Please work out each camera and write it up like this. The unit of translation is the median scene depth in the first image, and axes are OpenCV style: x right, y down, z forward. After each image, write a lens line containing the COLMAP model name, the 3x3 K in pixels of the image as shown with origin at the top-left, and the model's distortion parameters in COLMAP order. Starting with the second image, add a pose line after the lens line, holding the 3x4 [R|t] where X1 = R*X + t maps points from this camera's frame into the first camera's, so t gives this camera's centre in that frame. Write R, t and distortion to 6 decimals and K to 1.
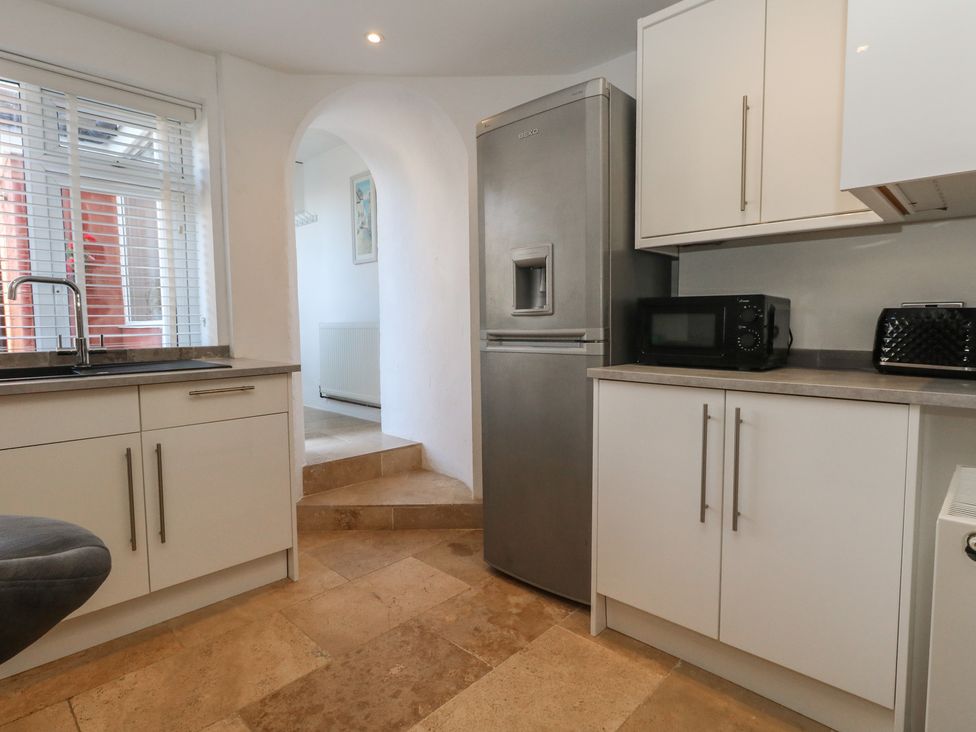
lens RADIAL K [[528.8, 0, 497.5], [0, 528.8, 361.4], [0, 0, 1]] dist [0.000603, -0.000848]
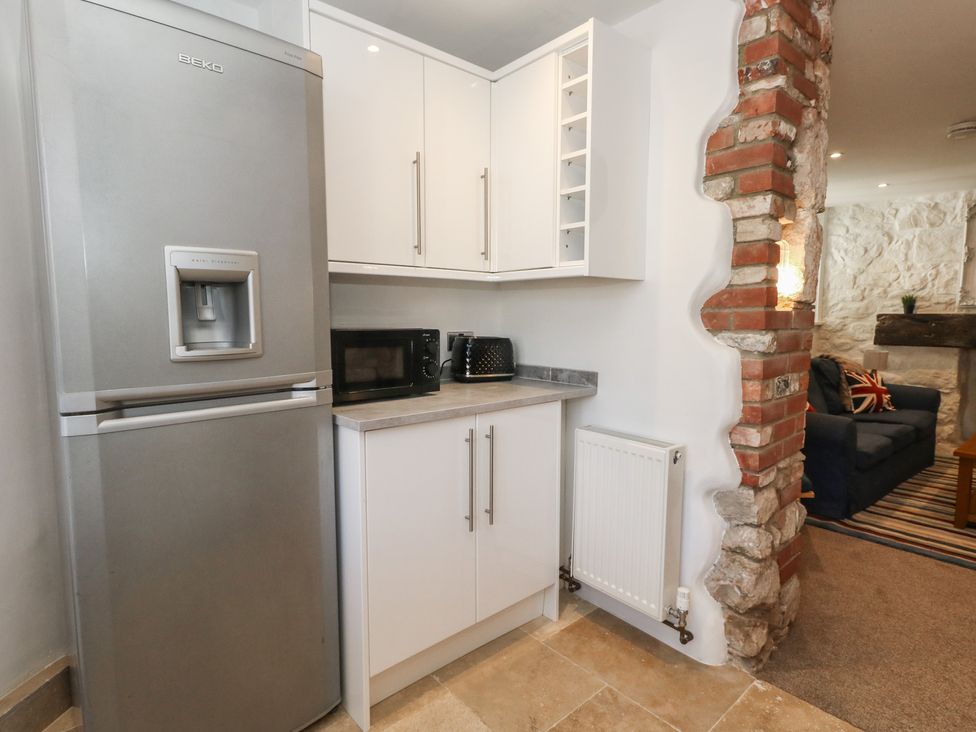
lens RADIAL K [[528.8, 0, 497.5], [0, 528.8, 361.4], [0, 0, 1]] dist [0.000603, -0.000848]
pose [[0.087413, -0.084819, 0.992555, -0.569456], [0.068862, 0.994500, 0.078920, -0.118777], [-0.993789, 0.061451, 0.092773, 0.648746]]
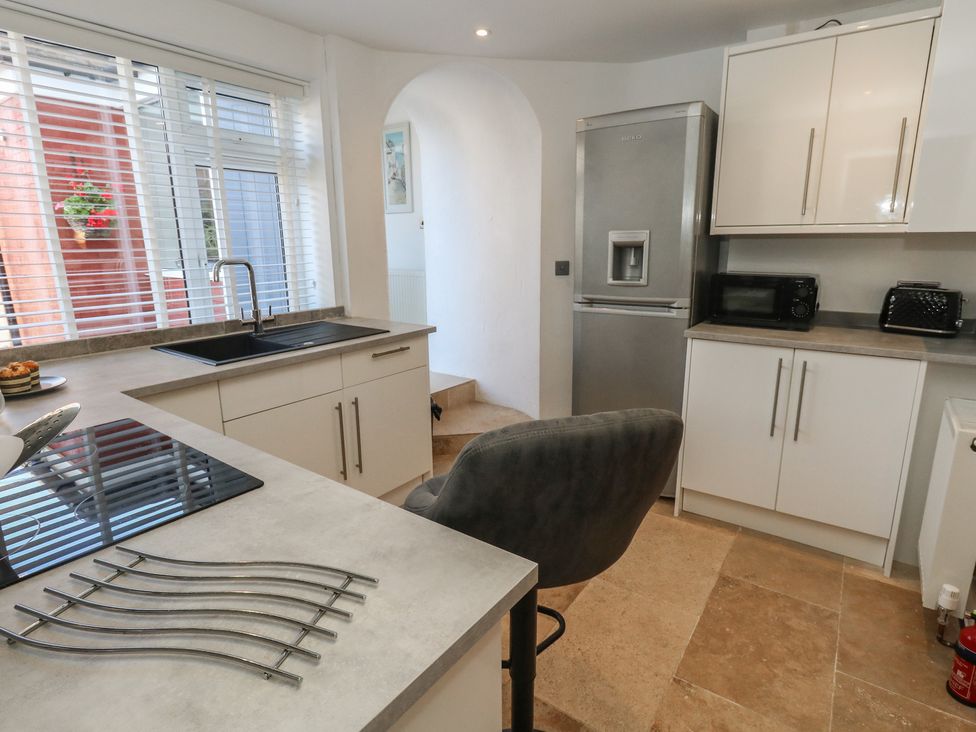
lens RADIAL K [[528.8, 0, 497.5], [0, 528.8, 361.4], [0, 0, 1]] dist [0.000603, -0.000848]
pose [[0.989479, -0.032913, 0.140885, -0.462739], [0.011120, 0.988200, 0.152764, -0.112036], [-0.144250, -0.149590, 0.978169, -0.251456]]
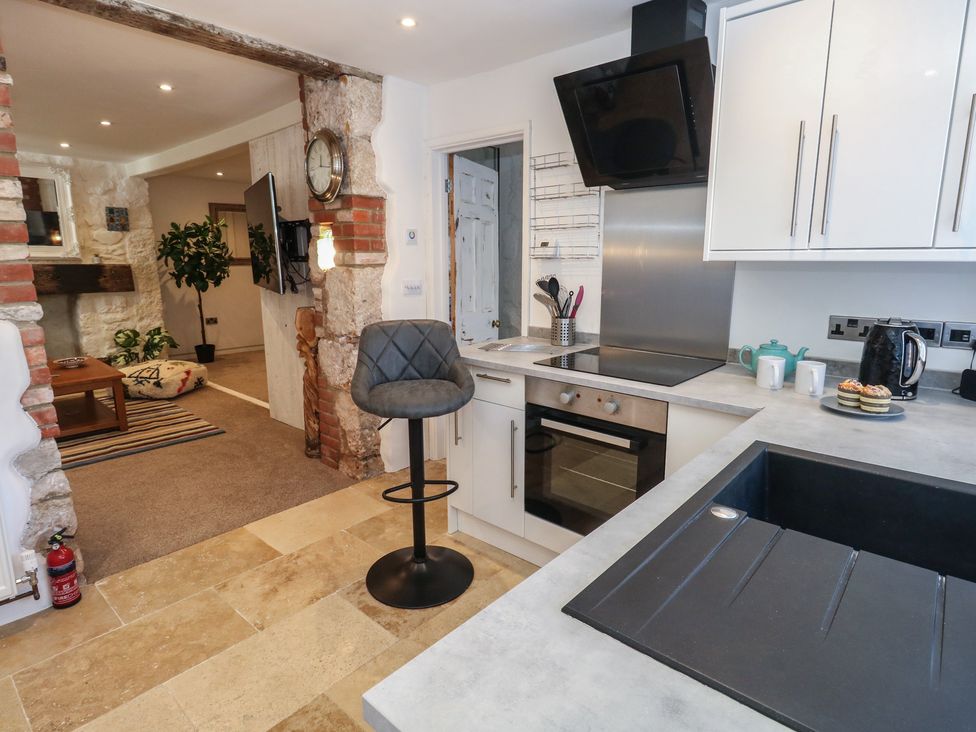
lens RADIAL K [[524.9, 0, 488.0], [0, 524.9, 366.0], [0, 0, 1]] dist [-0.000064, 0.000175]
pose [[-0.999248, 0.013206, -0.036463, -0.475428], [0.002865, 0.962802, 0.270191, -0.222575], [0.038675, 0.269883, -0.962116, 1.334163]]
